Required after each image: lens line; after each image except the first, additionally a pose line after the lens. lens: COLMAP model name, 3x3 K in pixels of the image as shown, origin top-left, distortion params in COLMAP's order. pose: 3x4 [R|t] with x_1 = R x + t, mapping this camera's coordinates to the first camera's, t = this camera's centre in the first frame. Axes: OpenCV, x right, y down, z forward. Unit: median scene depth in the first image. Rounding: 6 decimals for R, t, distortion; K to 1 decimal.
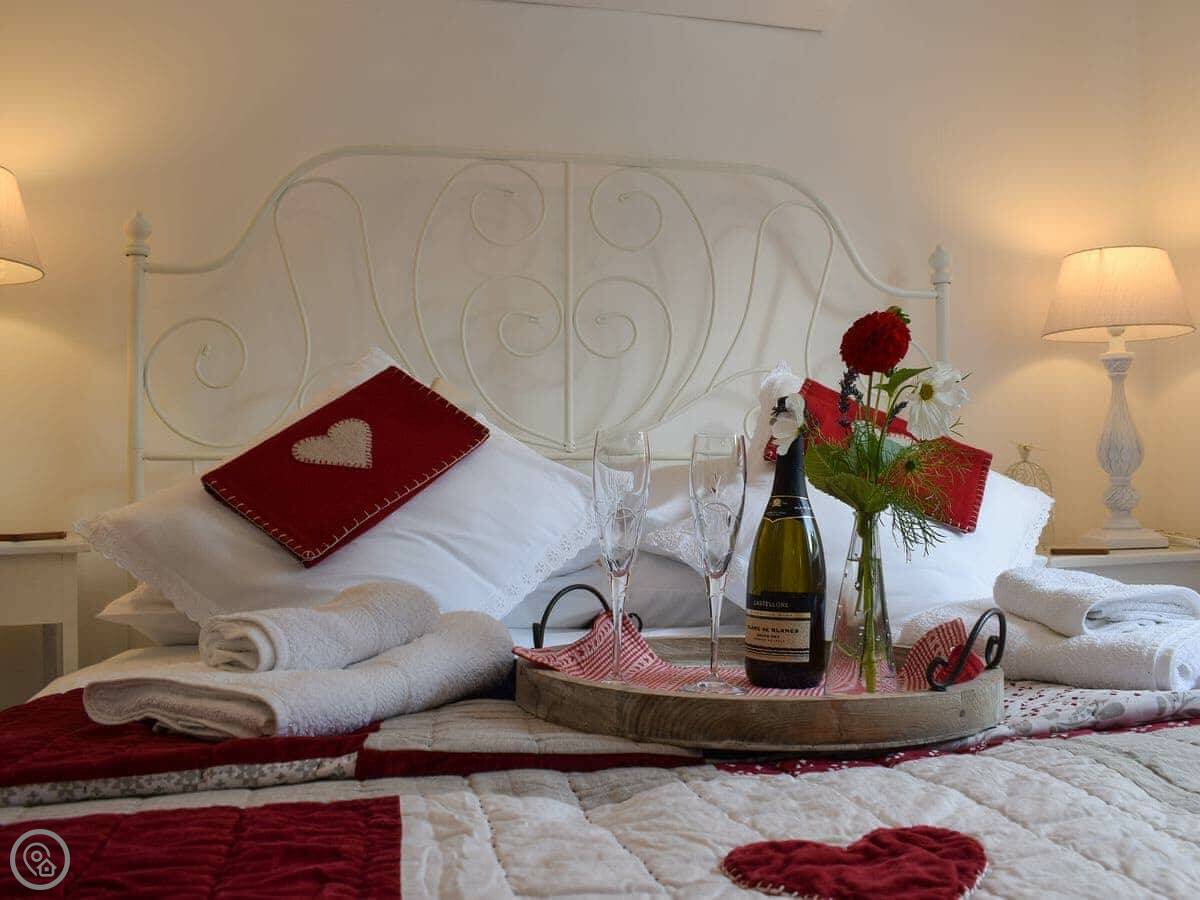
lens RADIAL K [[1117.5, 0, 600.9], [0, 1117.5, 455.5], [0, 0, 1]] dist [-0.077549, 0.000000]
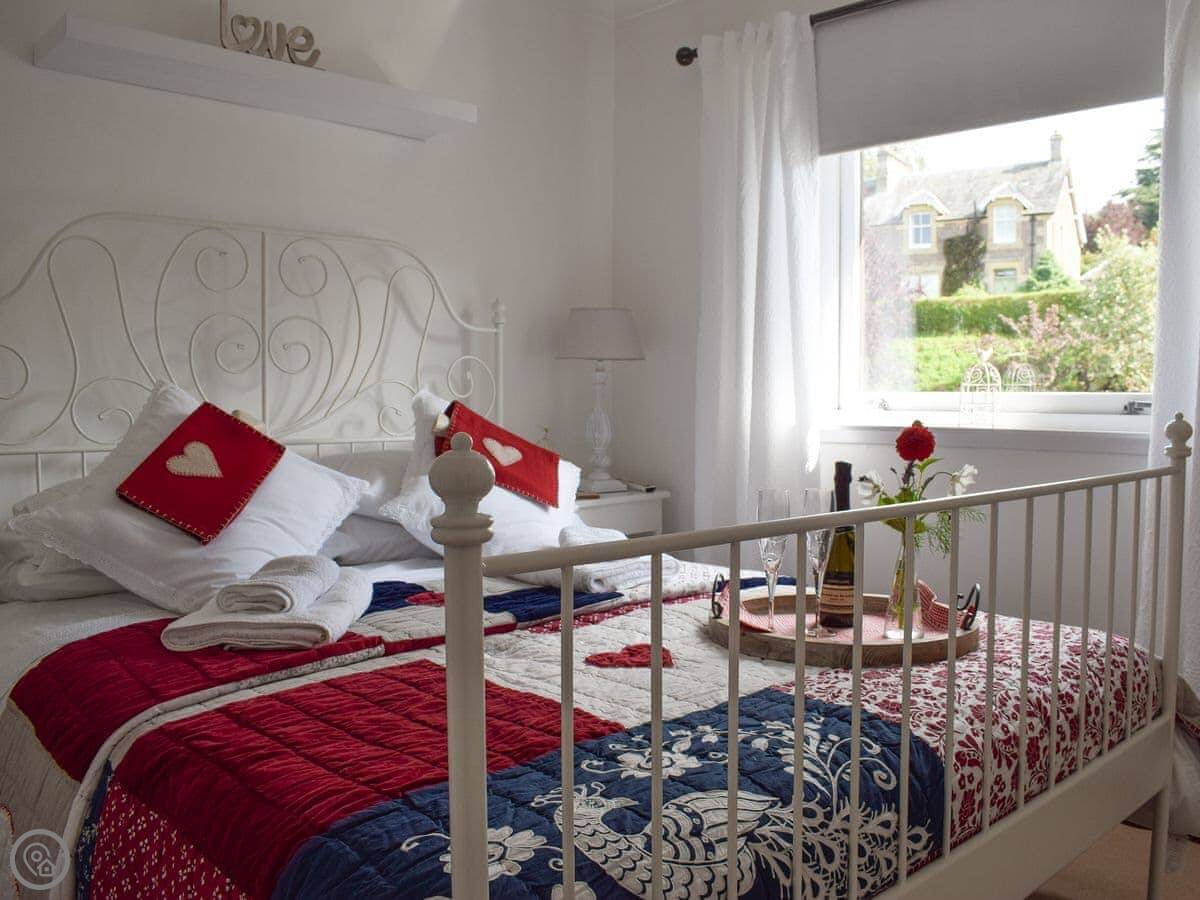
lens RADIAL K [[1117.5, 0, 599.1], [0, 1117.5, 449.1], [0, 0, 1]] dist [-0.077549, 0.000000]
pose [[0.848328, -0.023855, 0.528934, -0.559678], [-0.028894, 0.995410, 0.091235, -0.177915], [-0.528683, -0.092680, 0.843745, -0.564526]]
